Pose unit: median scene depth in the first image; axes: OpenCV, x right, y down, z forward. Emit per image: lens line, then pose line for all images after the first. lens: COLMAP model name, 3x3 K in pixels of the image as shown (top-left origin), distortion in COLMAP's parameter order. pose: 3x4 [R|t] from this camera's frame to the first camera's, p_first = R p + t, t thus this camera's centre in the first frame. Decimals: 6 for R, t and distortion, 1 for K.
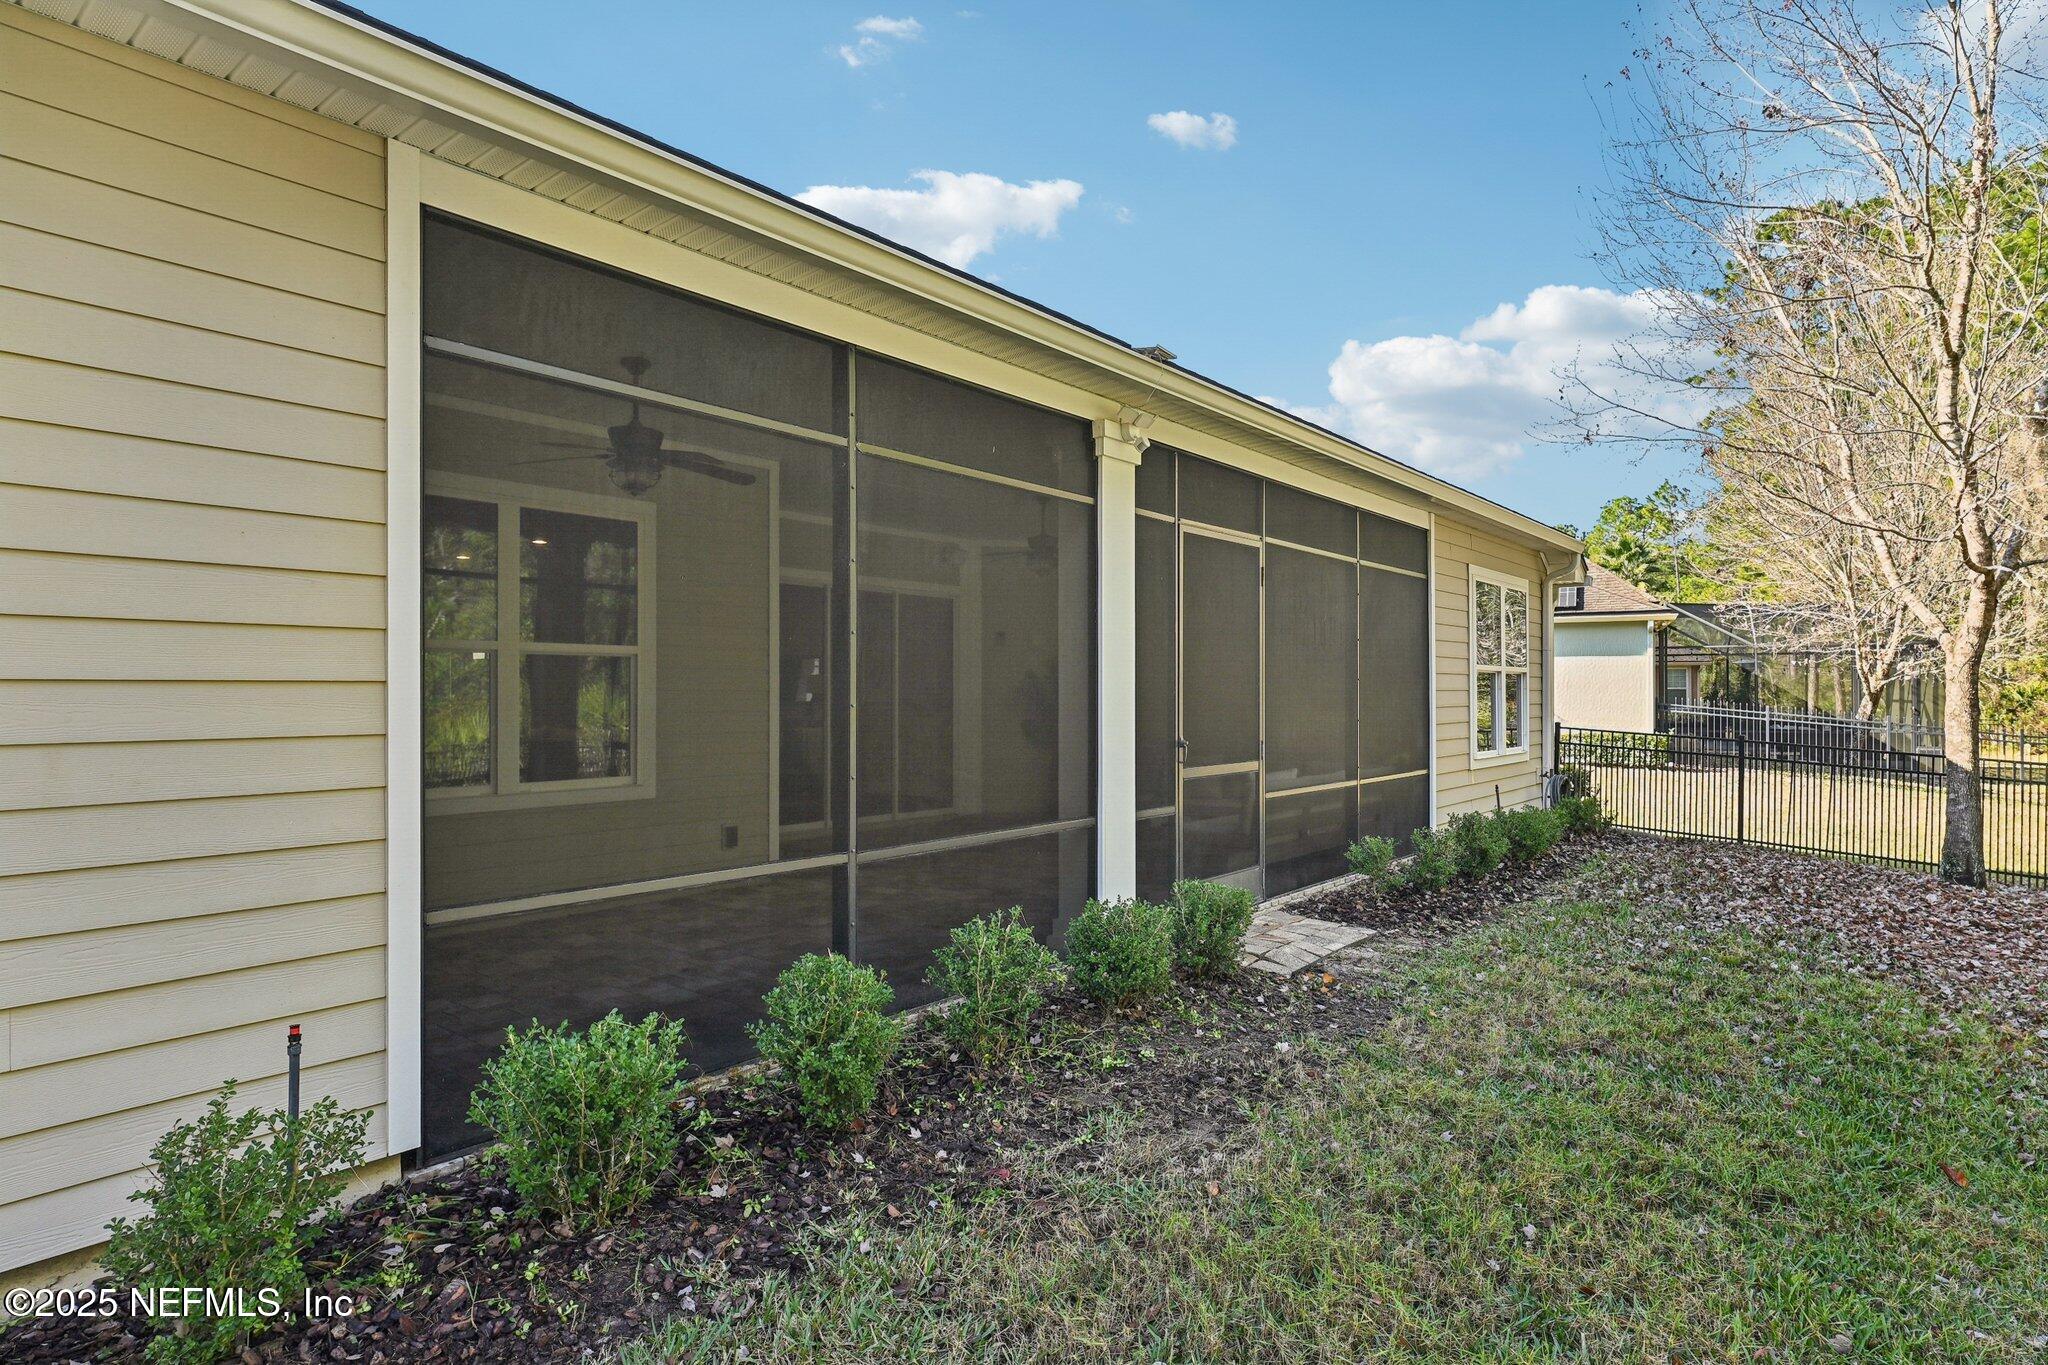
lens RADIAL K [[1094.2, 0, 1017.9], [0, 1094.2, 693.9], [0, 0, 1]] dist [0.005081, 0.000465]
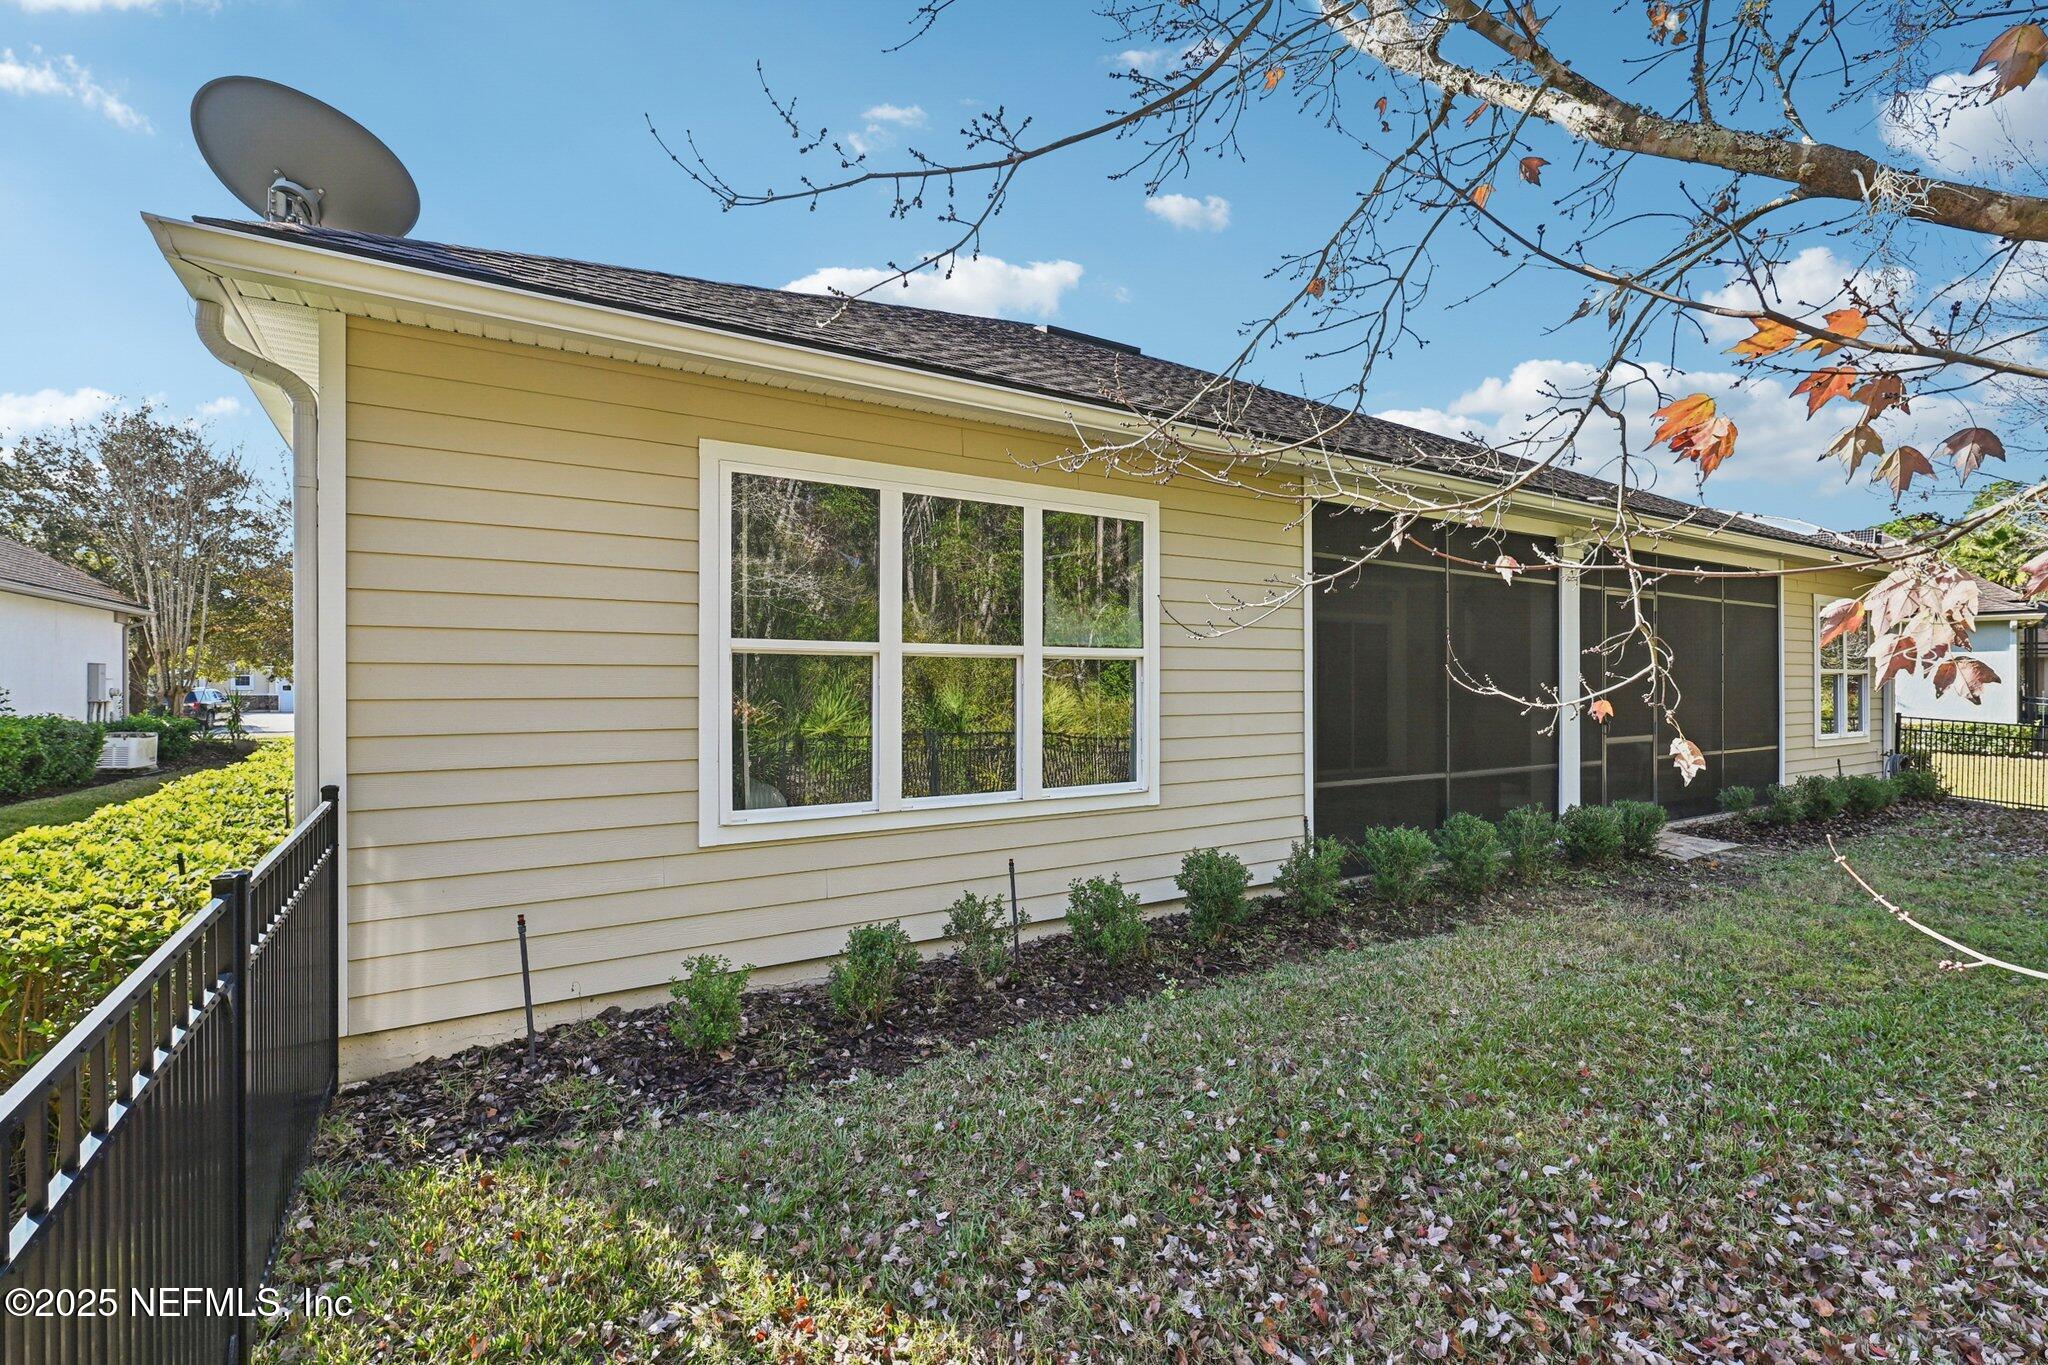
lens RADIAL K [[928.6, 0, 1028.2], [0, 928.6, 689.0], [0, 0, 1]] dist [0.003390, -0.001991]
pose [[0.953132, -0.000427, -0.302554, -0.167437], [0.001582, 0.999992, 0.003571, -0.007743], [0.302550, -0.003882, 0.953126, -0.393134]]
